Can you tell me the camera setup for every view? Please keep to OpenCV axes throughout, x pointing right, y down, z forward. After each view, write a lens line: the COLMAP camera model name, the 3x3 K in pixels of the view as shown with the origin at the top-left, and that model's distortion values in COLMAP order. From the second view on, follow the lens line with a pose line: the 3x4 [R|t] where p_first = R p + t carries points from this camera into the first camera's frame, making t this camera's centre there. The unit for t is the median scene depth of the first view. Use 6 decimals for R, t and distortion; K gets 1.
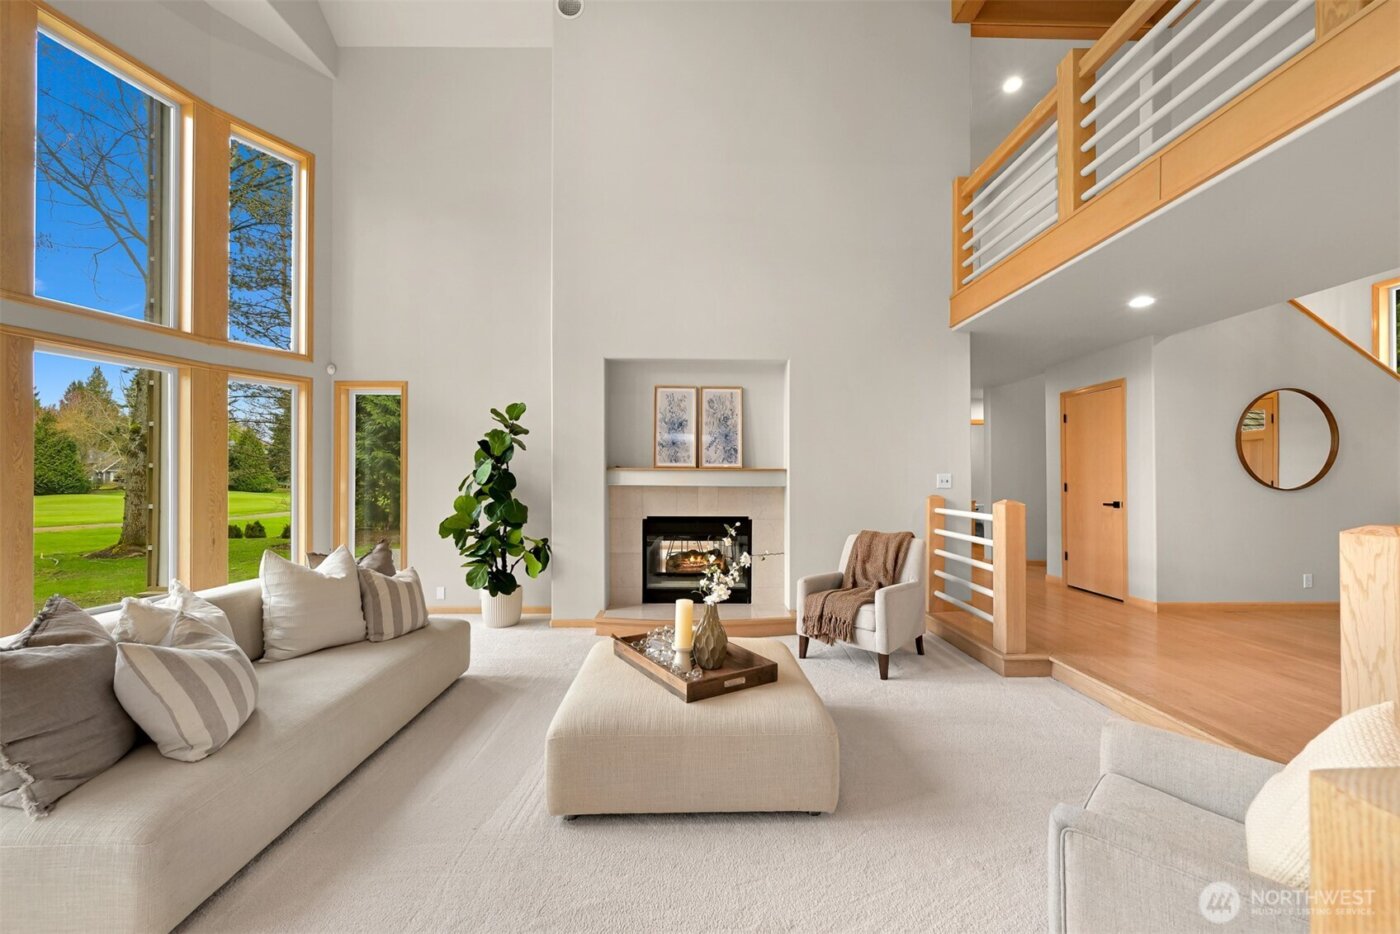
lens RADIAL K [[561.2, 0, 713.8], [0, 561.2, 474.8], [0, 0, 1]] dist [-0.001279, 0.000456]
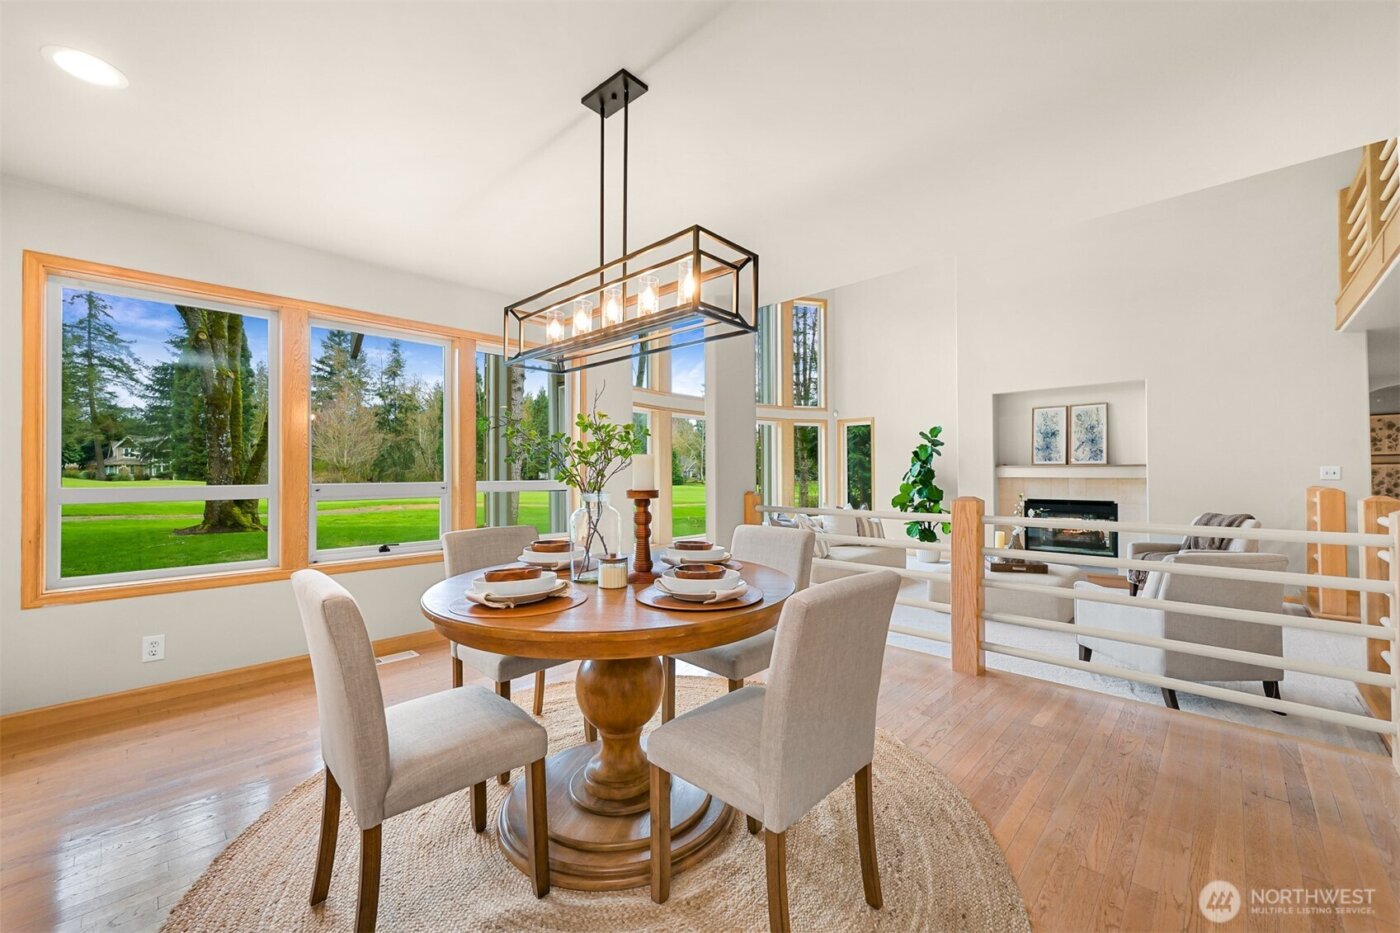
lens RADIAL K [[561.2, 0, 702.5], [0, 561.2, 466.9], [0, 0, 1]] dist [-0.001279, 0.000456]
pose [[0.697251, -0.014515, -0.716680, 0.337588], [0.010028, 0.999895, -0.010495, -0.001104], [0.716757, 0.000131, 0.697323, -0.612578]]
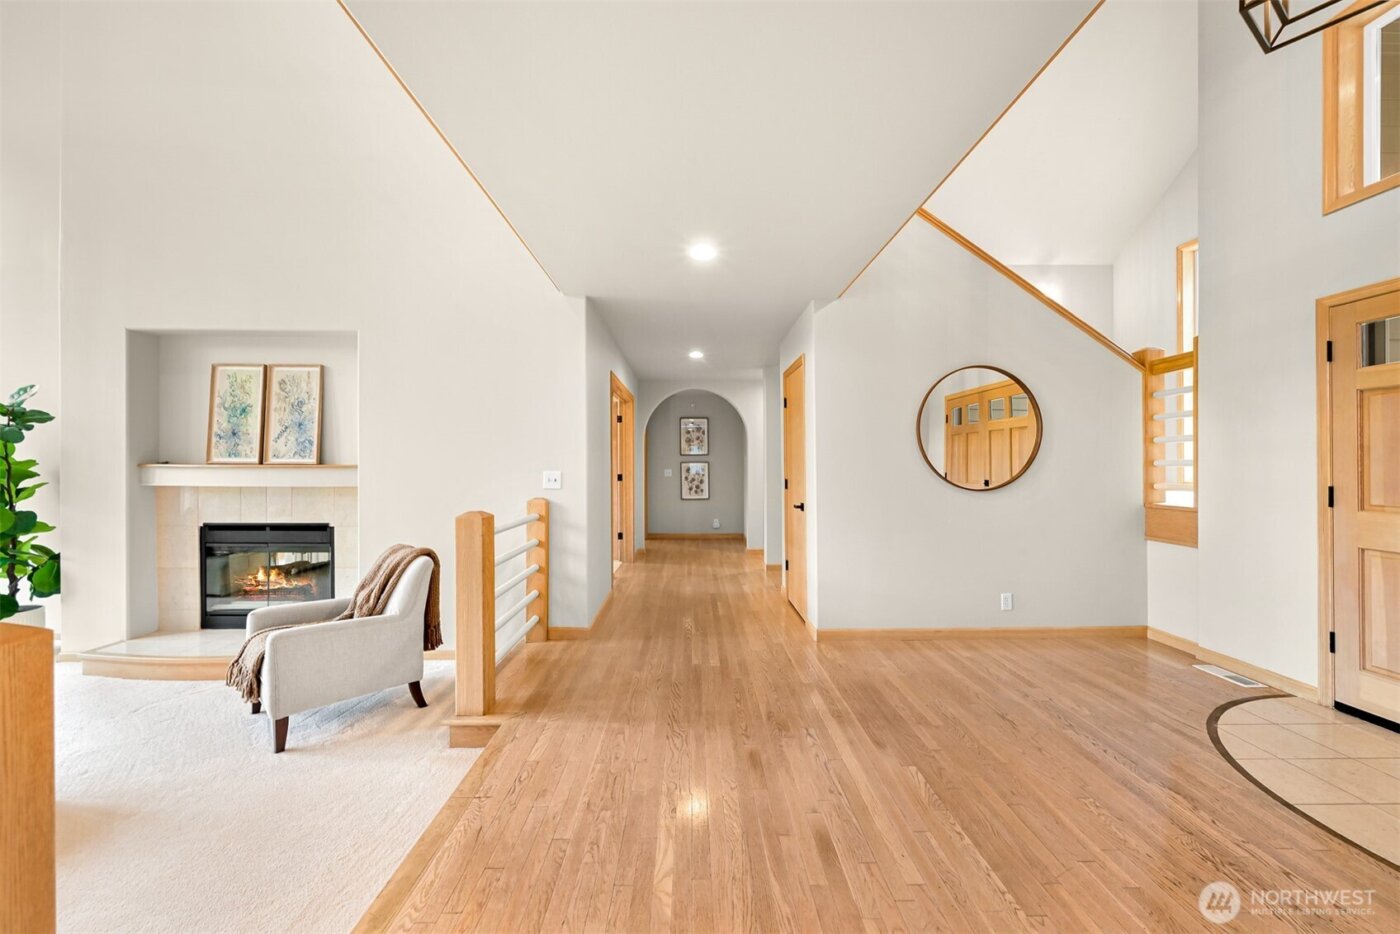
lens RADIAL K [[561.2, 0, 714.8], [0, 561.2, 466.3], [0, 0, 1]] dist [-0.001279, 0.000456]
pose [[0.999995, -0.002141, -0.002250, 0.639410], [0.002164, 0.999945, 0.010255, -0.015845], [0.002228, -0.010259, 0.999945, 0.186195]]
